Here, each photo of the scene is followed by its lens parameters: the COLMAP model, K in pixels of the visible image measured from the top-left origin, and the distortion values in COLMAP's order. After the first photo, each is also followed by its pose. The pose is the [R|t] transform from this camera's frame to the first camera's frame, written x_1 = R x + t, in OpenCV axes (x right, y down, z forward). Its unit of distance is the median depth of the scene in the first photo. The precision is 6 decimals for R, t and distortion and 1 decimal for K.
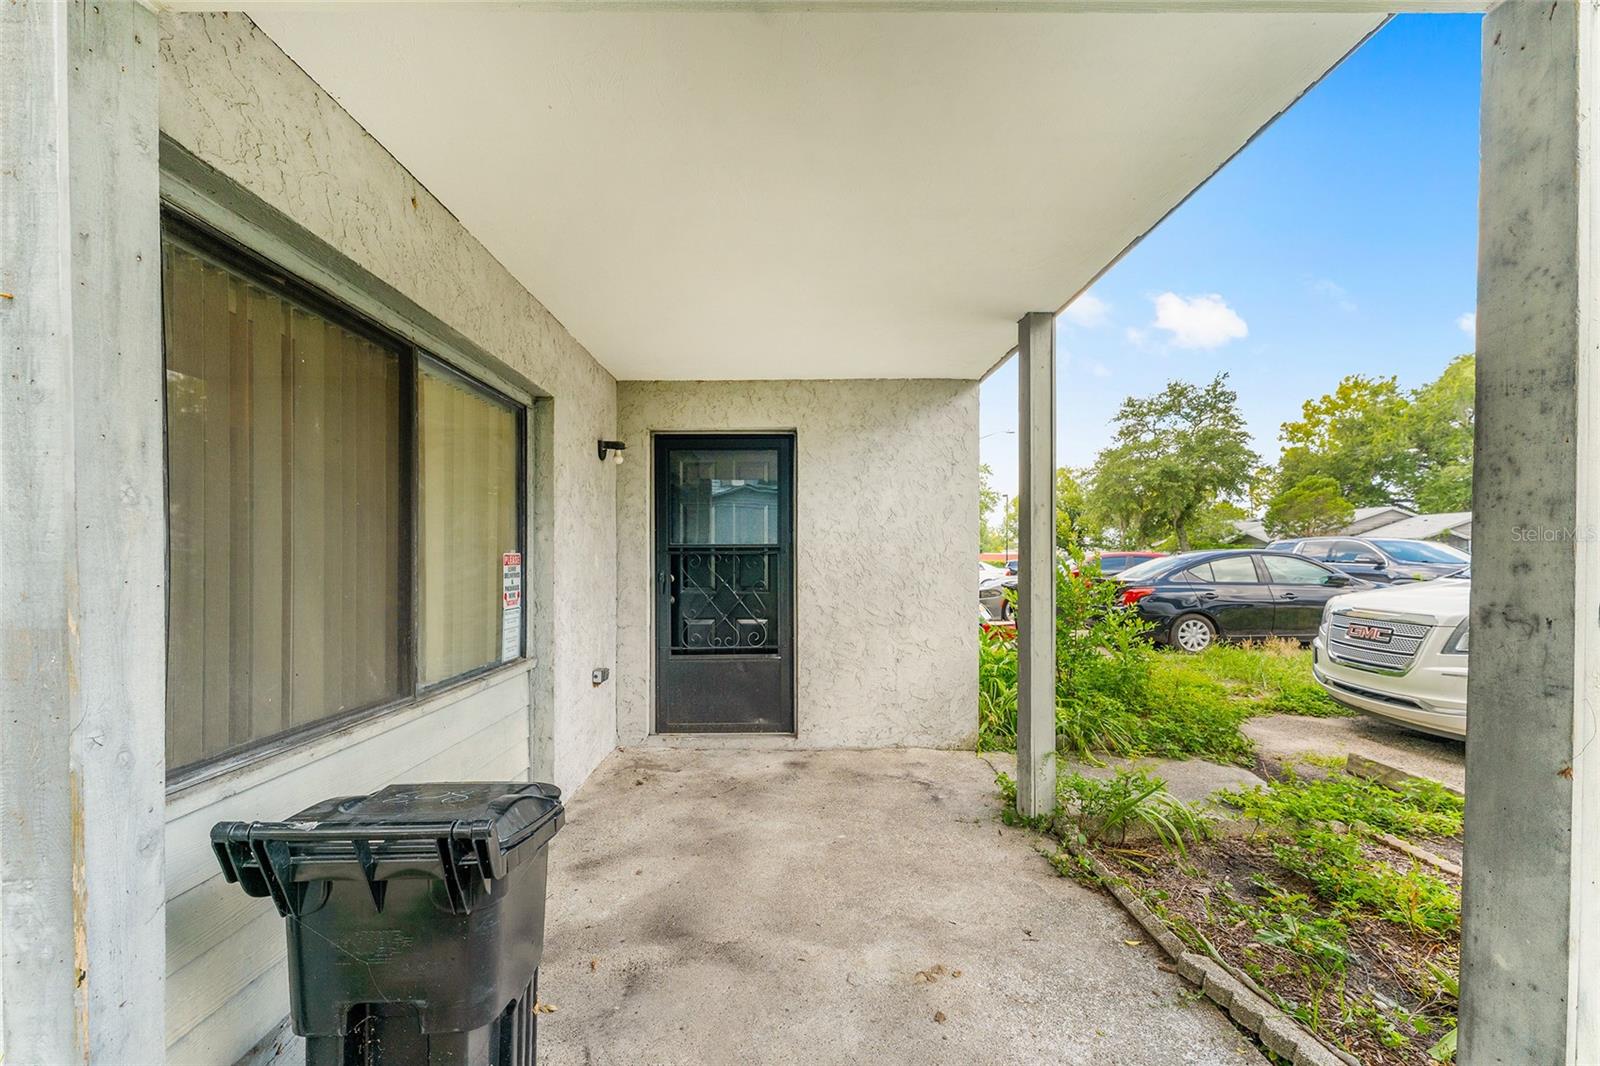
lens RADIAL K [[657.5, 0, 797.3], [0, 657.5, 562.1], [0, 0, 1]] dist [0.011379, -0.000813]
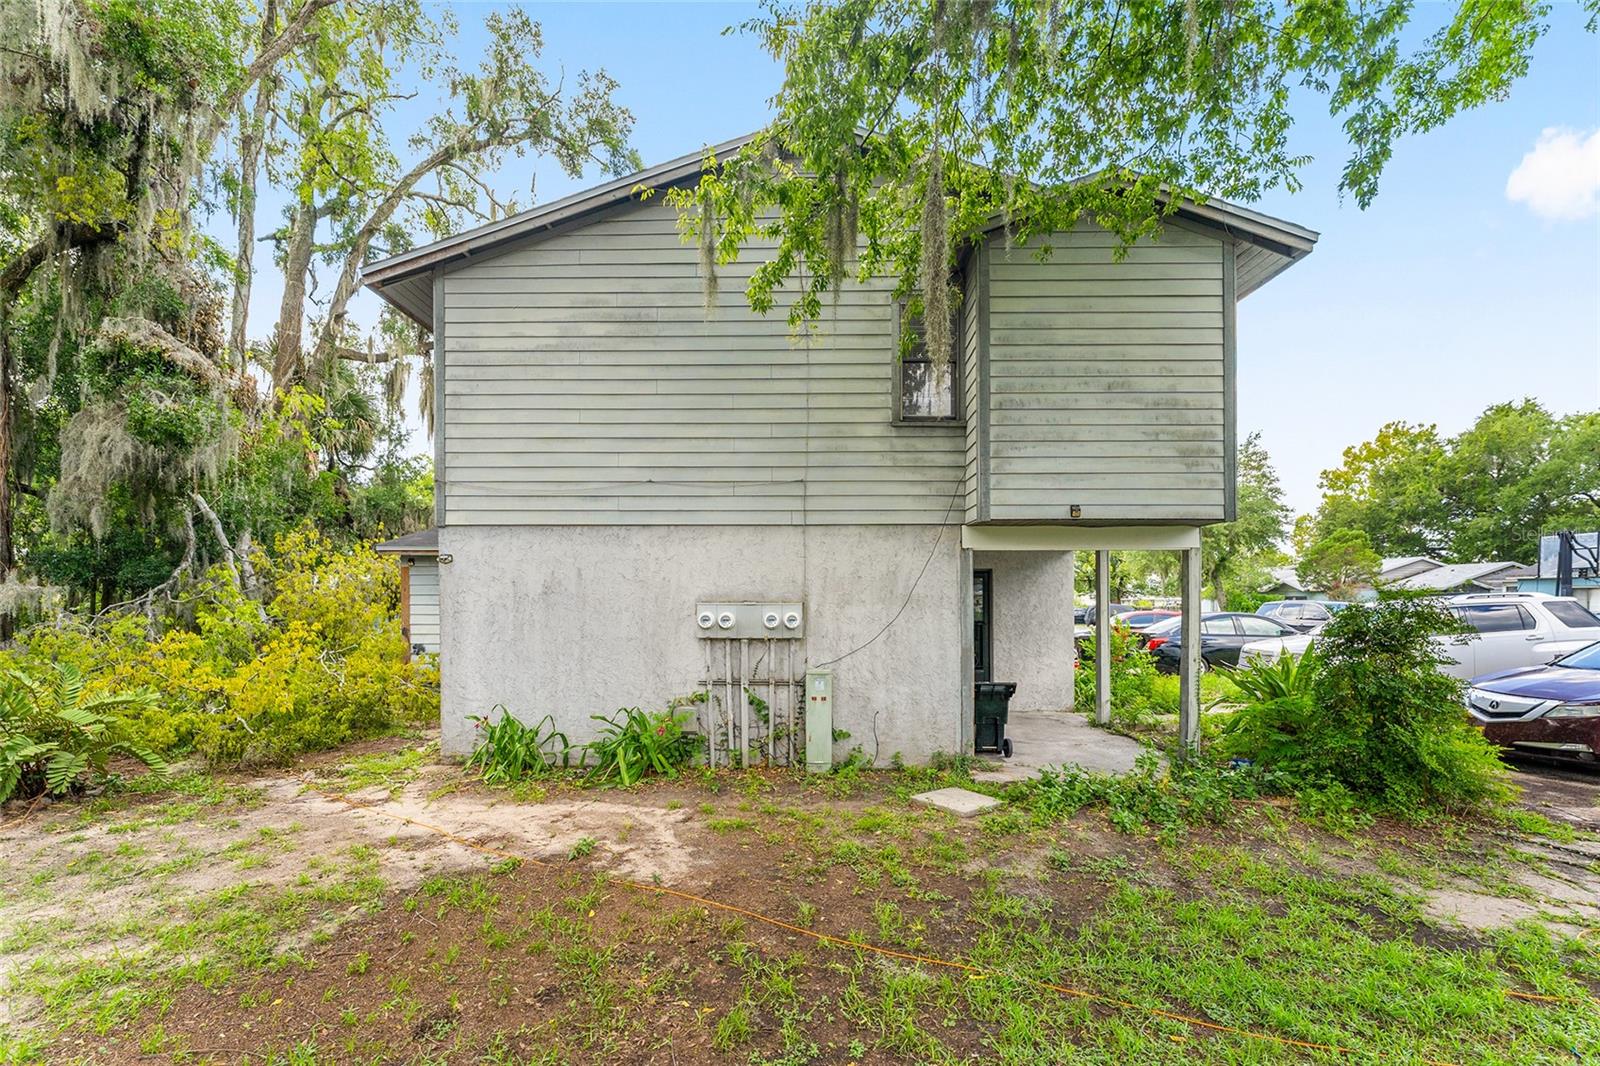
lens RADIAL K [[740.9, 0, 776.0], [0, 740.9, 593.5], [0, 0, 1]] dist [-0.003772, 0.000062]
pose [[0.999451, -0.002400, -0.033045, -0.088736], [0.001931, 0.999897, -0.014207, -0.011596], [0.033076, 0.014135, 0.999353, -0.210641]]
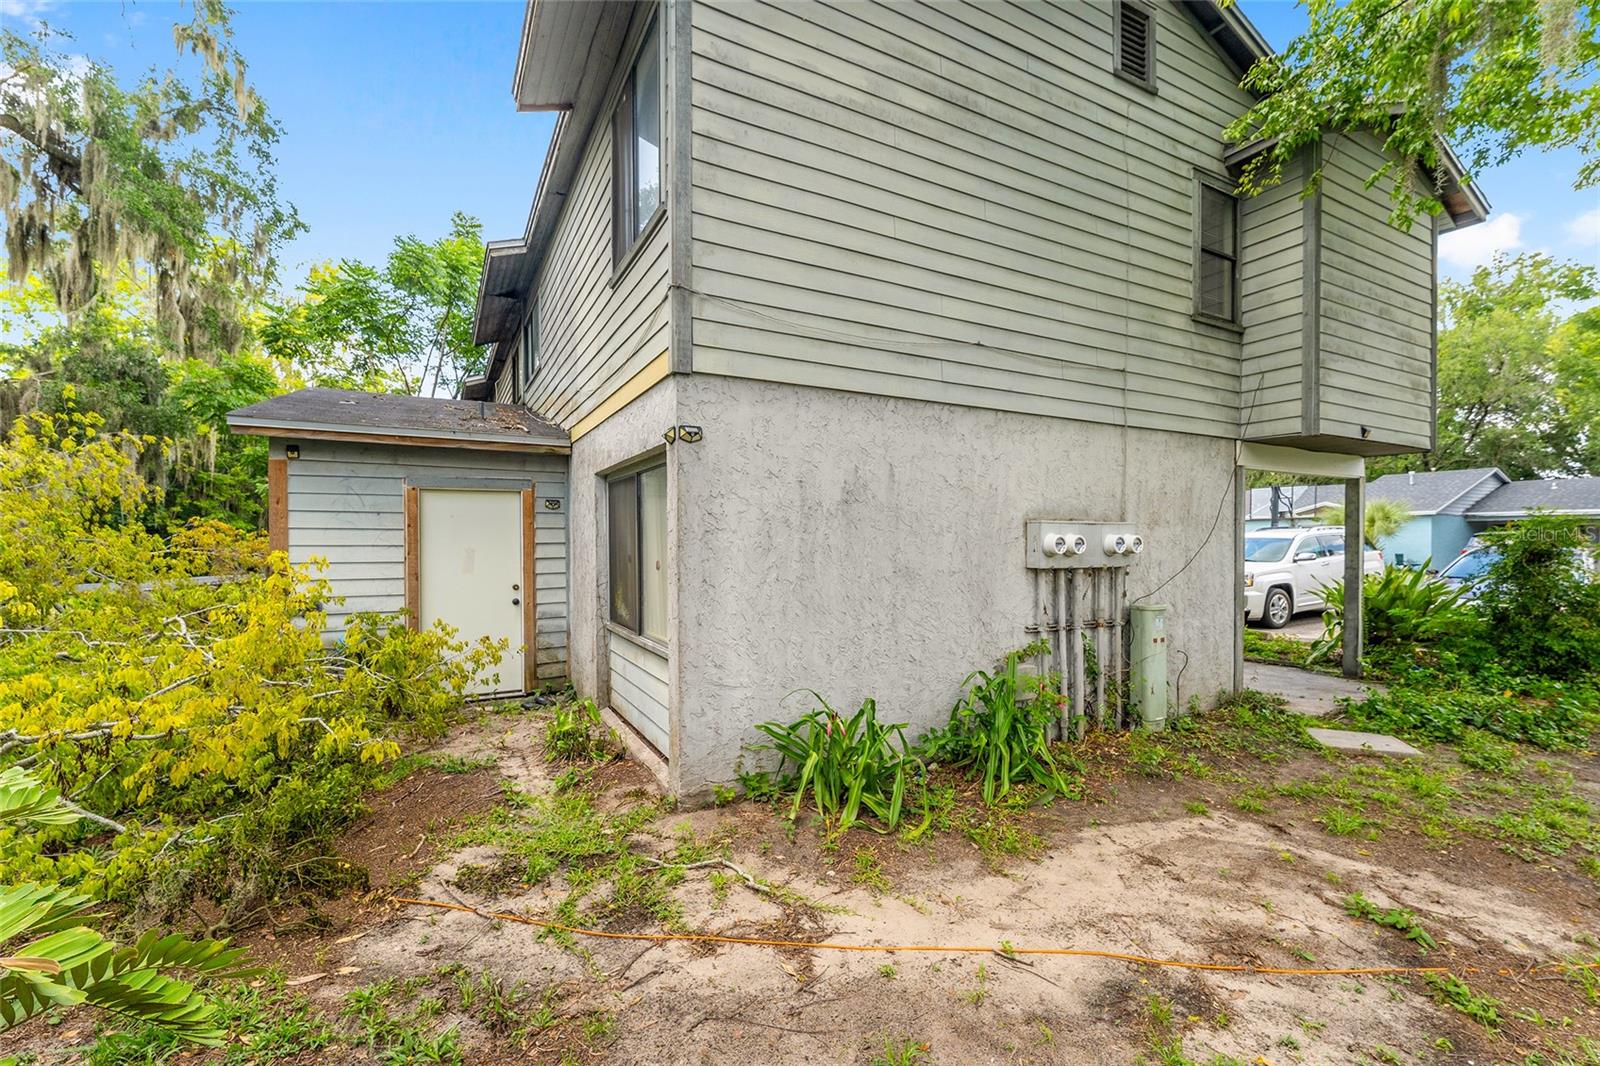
lens RADIAL K [[704.2, 0, 792.1], [0, 704.2, 536.9], [0, 0, 1]] dist [-0.001510, 0.000370]
pose [[0.876387, 0.001586, 0.481605, -0.252290], [0.003938, 0.999938, -0.010458, -0.006635], [-0.481591, 0.011062, 0.876326, -0.088842]]
